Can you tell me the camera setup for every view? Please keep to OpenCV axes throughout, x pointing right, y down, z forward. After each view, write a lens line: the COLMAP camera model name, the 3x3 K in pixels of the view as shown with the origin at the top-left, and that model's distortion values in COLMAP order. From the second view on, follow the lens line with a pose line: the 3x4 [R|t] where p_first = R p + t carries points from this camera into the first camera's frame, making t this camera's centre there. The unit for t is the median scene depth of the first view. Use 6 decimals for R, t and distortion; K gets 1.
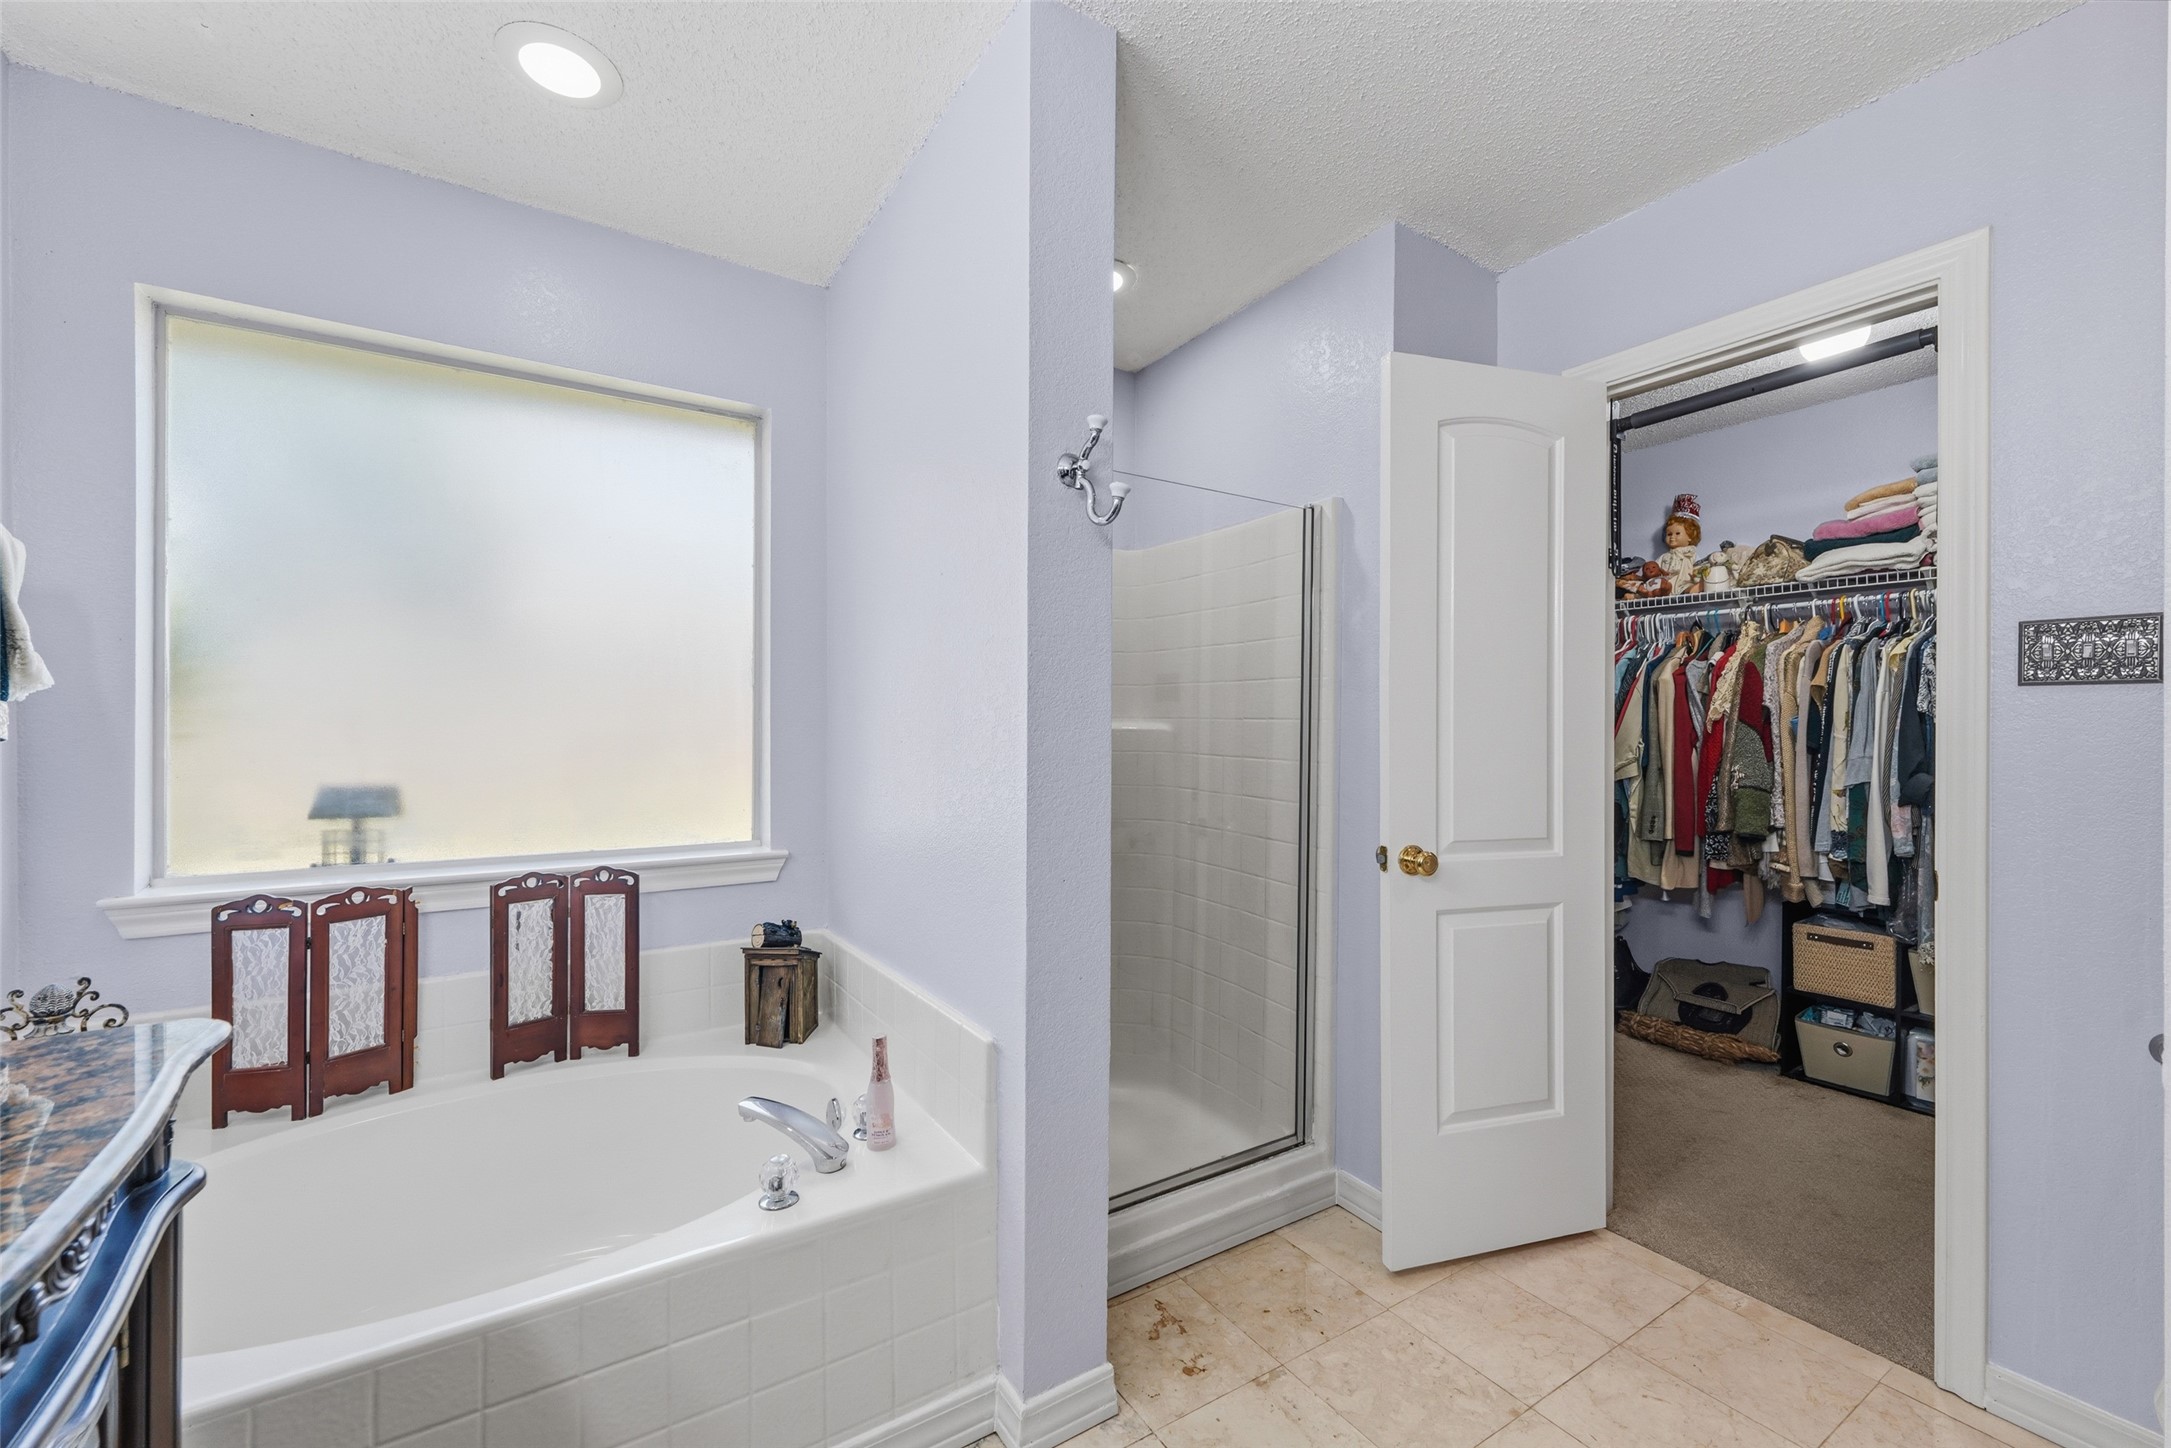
lens RADIAL K [[862.1, 0, 1078.2], [0, 862.1, 724.6], [0, 0, 1]] dist [0.007717, -0.002742]
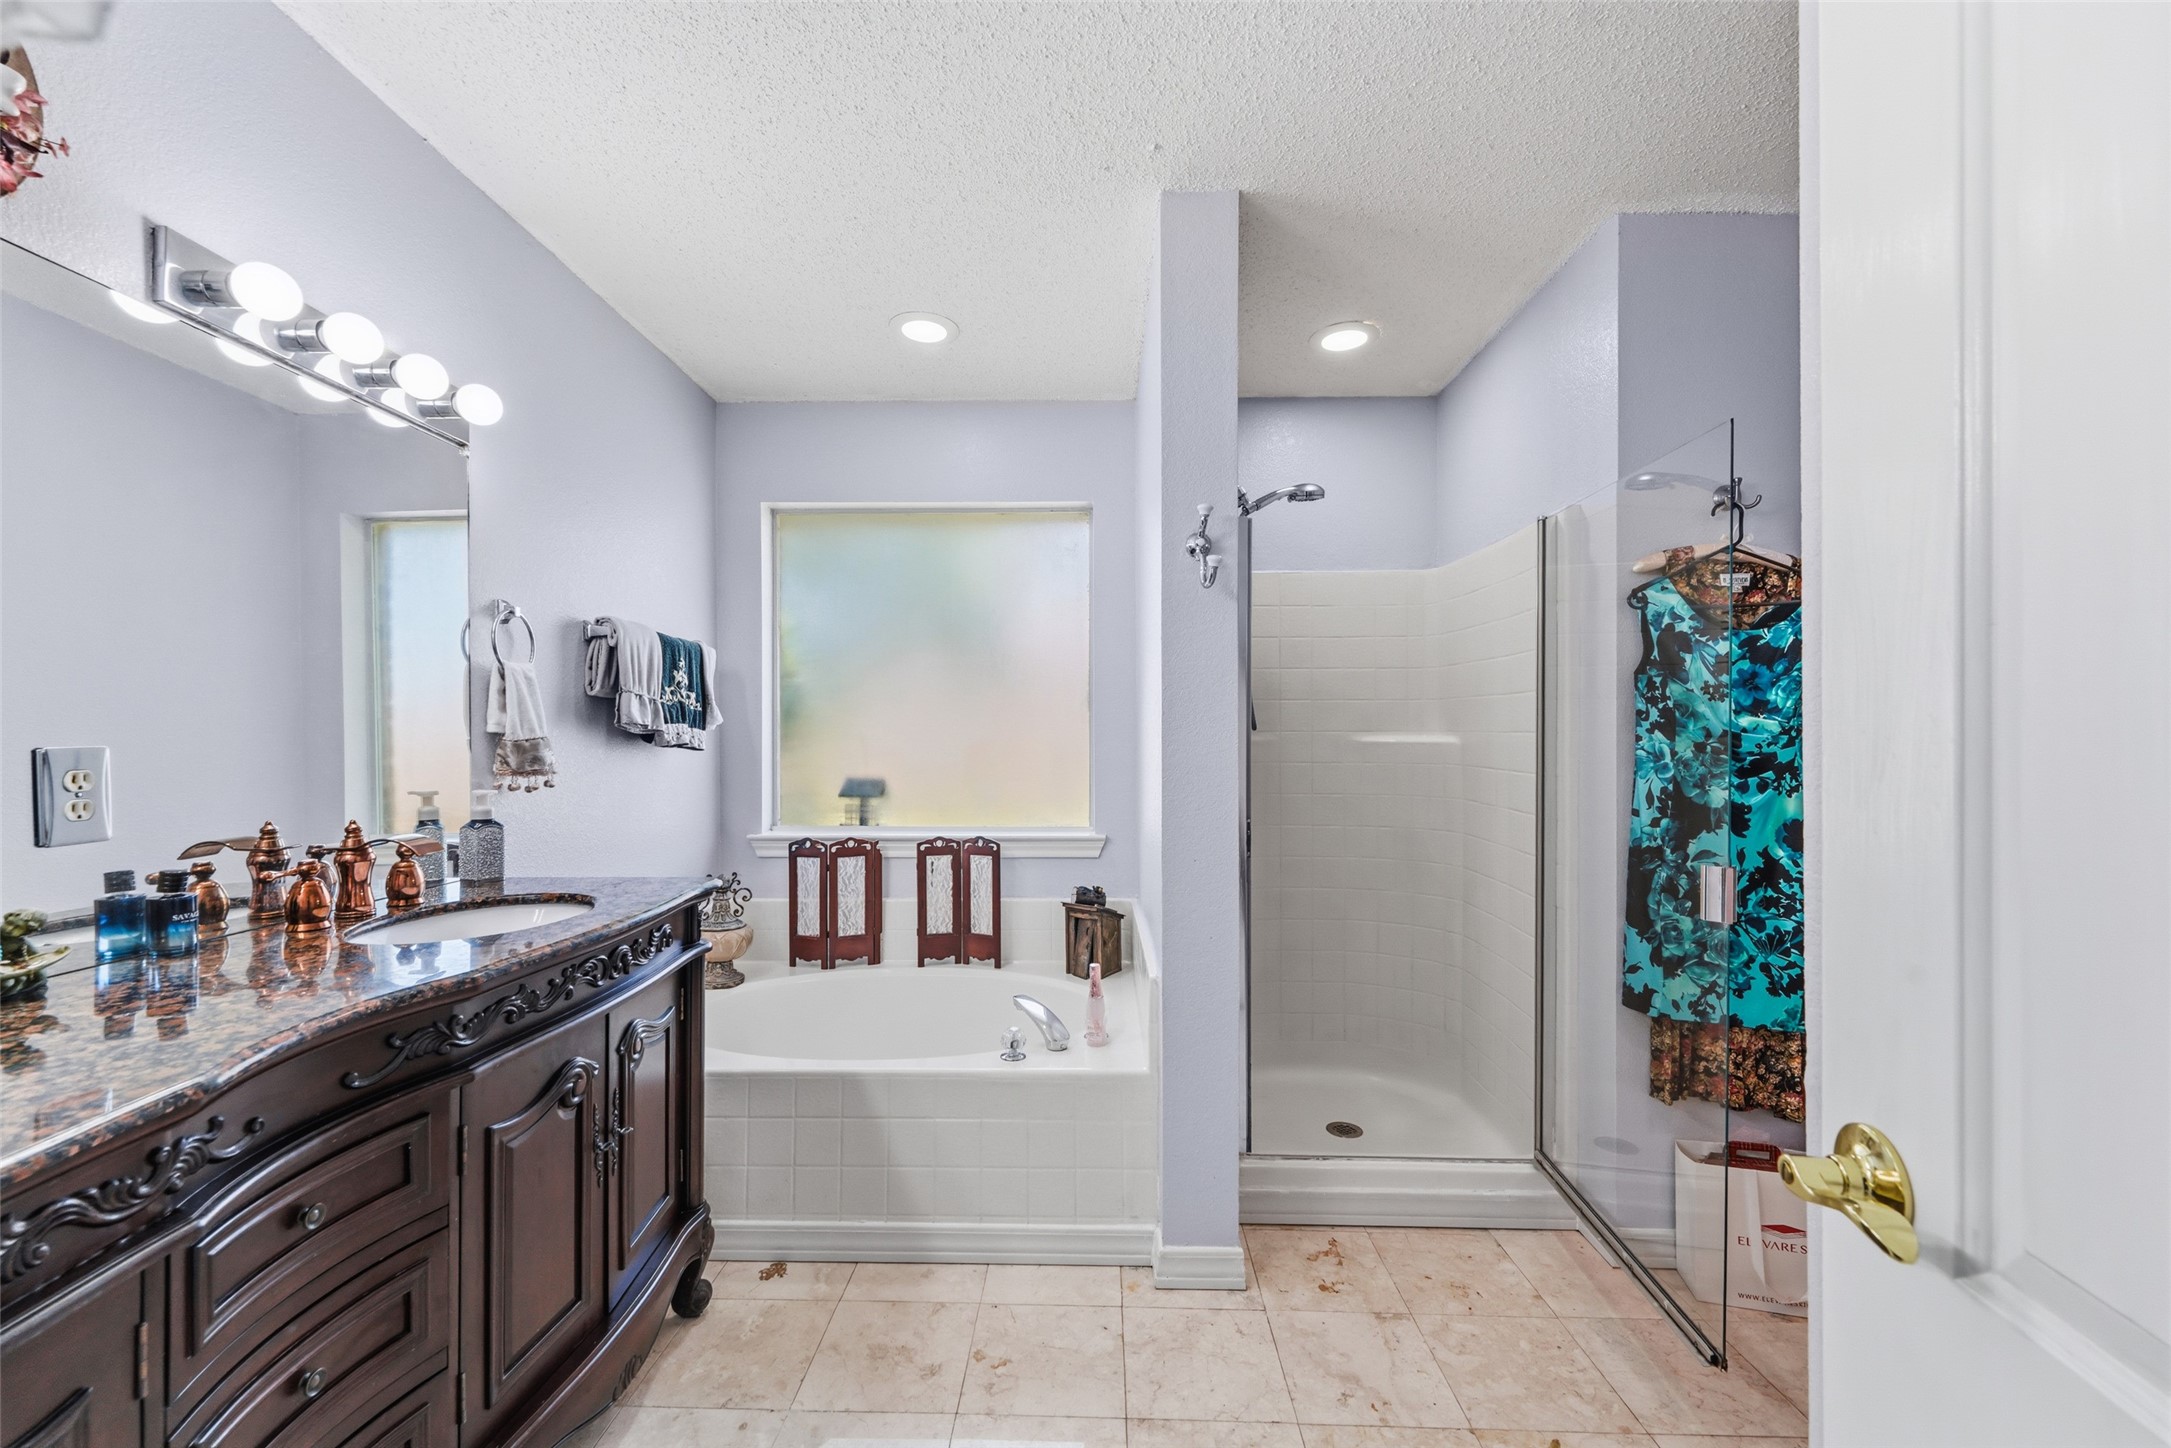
lens RADIAL K [[862.1, 0, 1082.1], [0, 862.1, 731.6], [0, 0, 1]] dist [0.007717, -0.002742]
pose [[0.835223, -0.008800, -0.549841, 0.427888], [0.005902, 0.999958, -0.007039, -0.003562], [0.549879, 0.002634, 0.835240, -0.141221]]
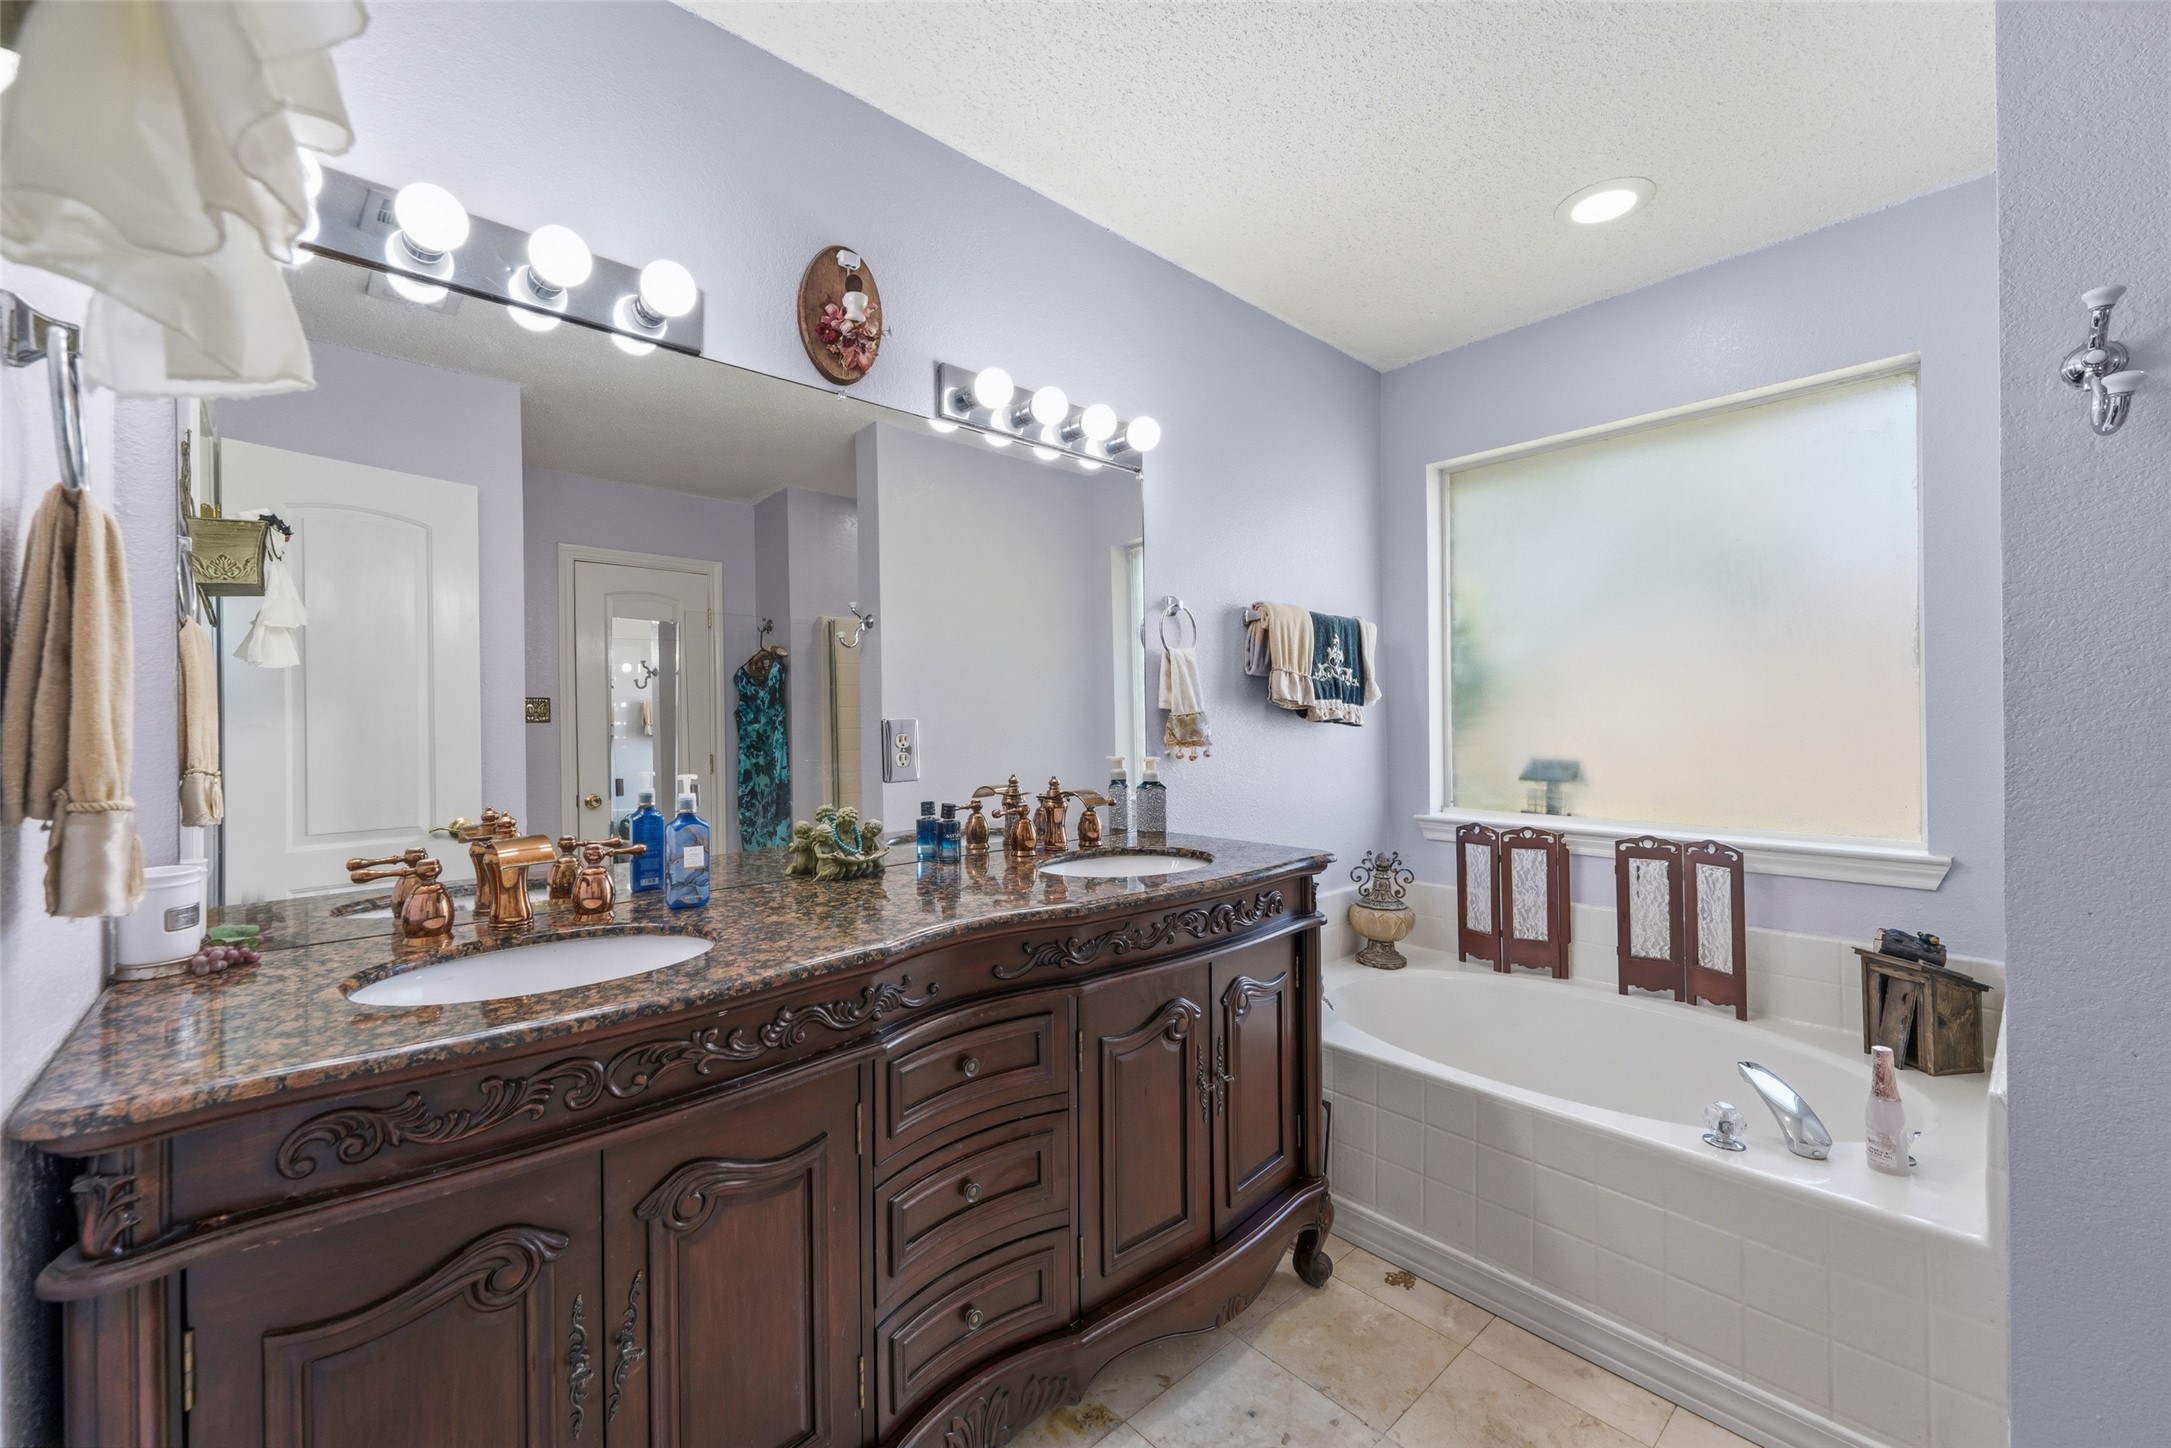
lens RADIAL K [[862.1, 0, 1064.7], [0, 862.1, 718.1], [0, 0, 1]] dist [0.007717, -0.002742]
pose [[0.156263, -0.009047, -0.987674, 0.450767], [0.010049, 0.999921, -0.007569, 0.006080], [0.987664, -0.008742, 0.156342, -0.001646]]
